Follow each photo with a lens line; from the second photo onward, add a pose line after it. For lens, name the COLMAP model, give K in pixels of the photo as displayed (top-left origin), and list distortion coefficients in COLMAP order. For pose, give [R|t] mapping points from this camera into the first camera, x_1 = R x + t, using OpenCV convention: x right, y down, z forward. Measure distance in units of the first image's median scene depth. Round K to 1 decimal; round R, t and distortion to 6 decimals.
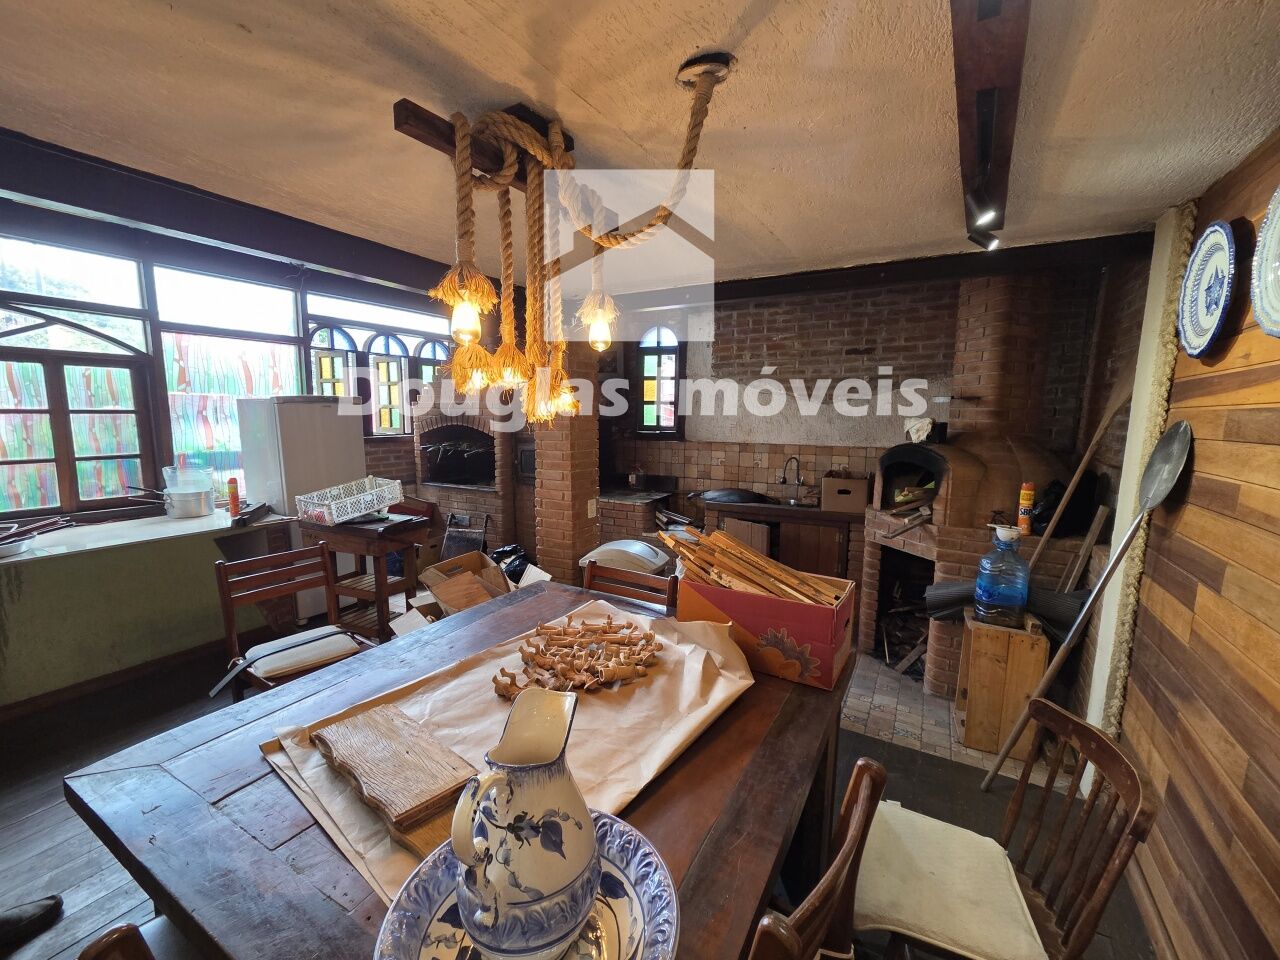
lens RADIAL K [[520.4, 0, 647.4], [0, 520.4, 479.9], [0, 0, 1]] dist [0.004326, 0.000024]
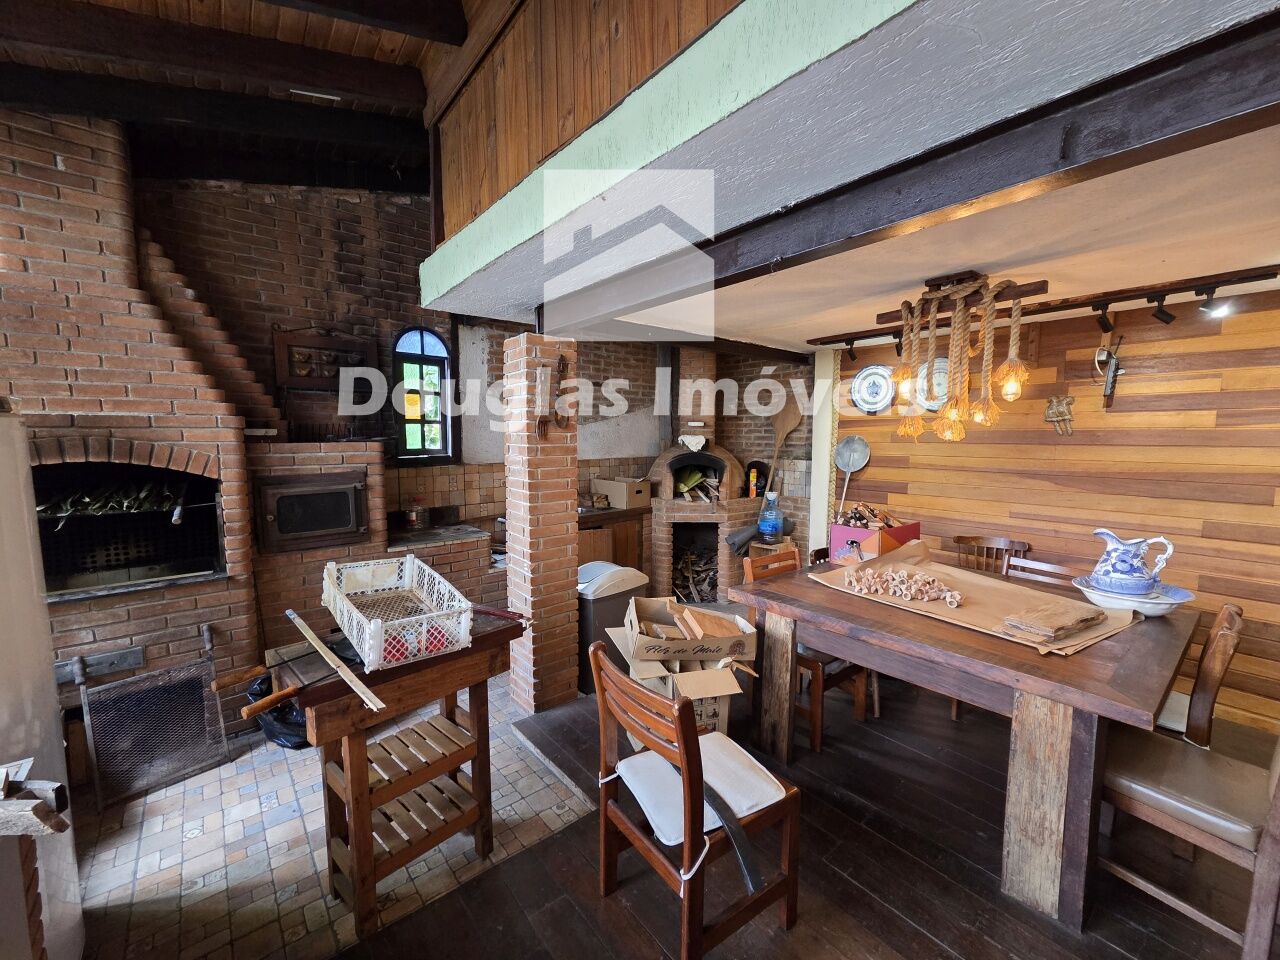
lens RADIAL K [[520.4, 0, 646.1], [0, 520.4, 486.6], [0, 0, 1]] dist [0.004326, 0.000024]
pose [[0.353809, -0.103588, 0.929564, -0.655803], [0.122194, 0.990449, 0.063864, -0.055862], [-0.927301, 0.090992, 0.363087, 0.383518]]
